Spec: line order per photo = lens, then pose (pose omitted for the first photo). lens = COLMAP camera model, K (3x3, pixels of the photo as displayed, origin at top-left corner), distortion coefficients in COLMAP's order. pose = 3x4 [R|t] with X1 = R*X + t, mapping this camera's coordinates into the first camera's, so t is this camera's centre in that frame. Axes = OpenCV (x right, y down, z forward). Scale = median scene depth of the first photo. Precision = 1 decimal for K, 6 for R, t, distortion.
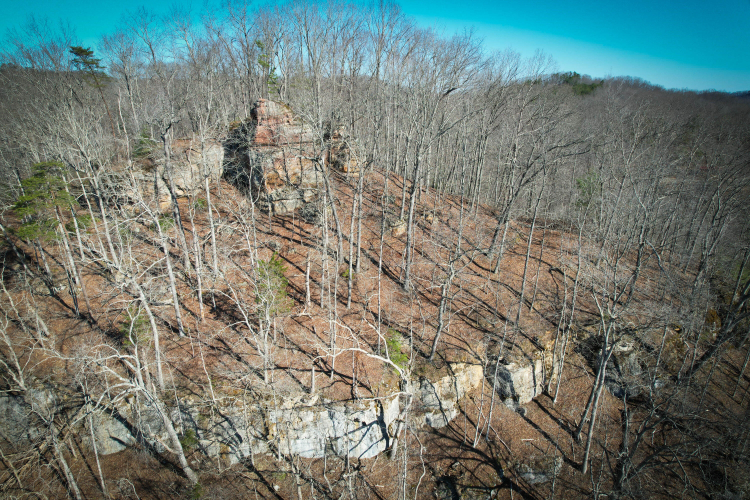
lens RADIAL K [[476.8, 0, 368.6], [0, 476.8, 248.4], [0, 0, 1]] dist [-0.069584, 0.054494]
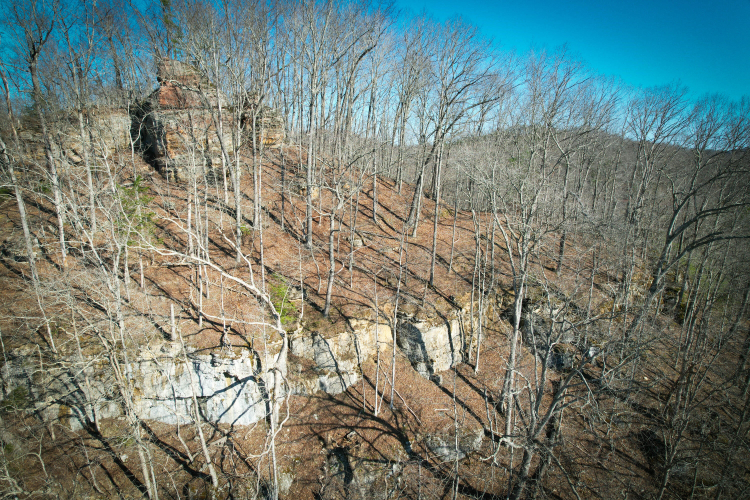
lens RADIAL K [[476.8, 0, 372.2], [0, 476.8, 251.2], [0, 0, 1]] dist [-0.069584, 0.054494]
pose [[0.998951, -0.002363, 0.045723, 0.168408], [0.007666, 0.993200, -0.116170, 0.213165], [-0.045137, 0.116399, 0.992176, 0.113655]]
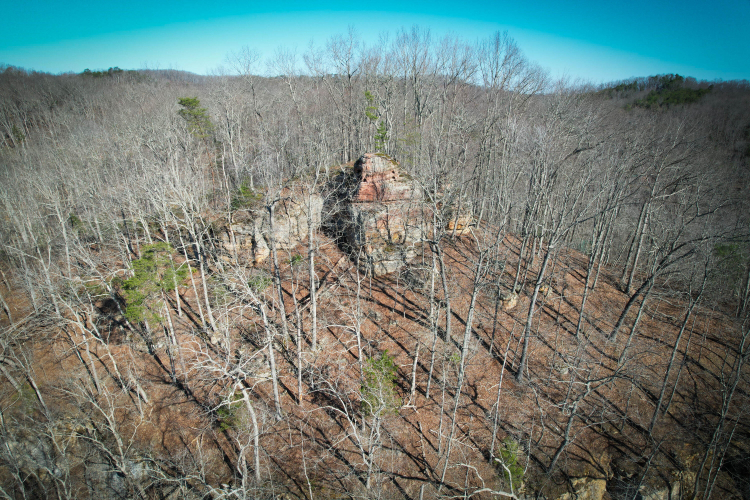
lens RADIAL K [[476.8, 0, 368.8], [0, 476.8, 247.9], [0, 0, 1]] dist [-0.069584, 0.054494]
pose [[0.988486, 0.054669, -0.141093, -0.096776], [-0.053356, 0.998490, 0.013076, -0.170388], [0.141595, -0.005398, 0.989910, 0.084868]]
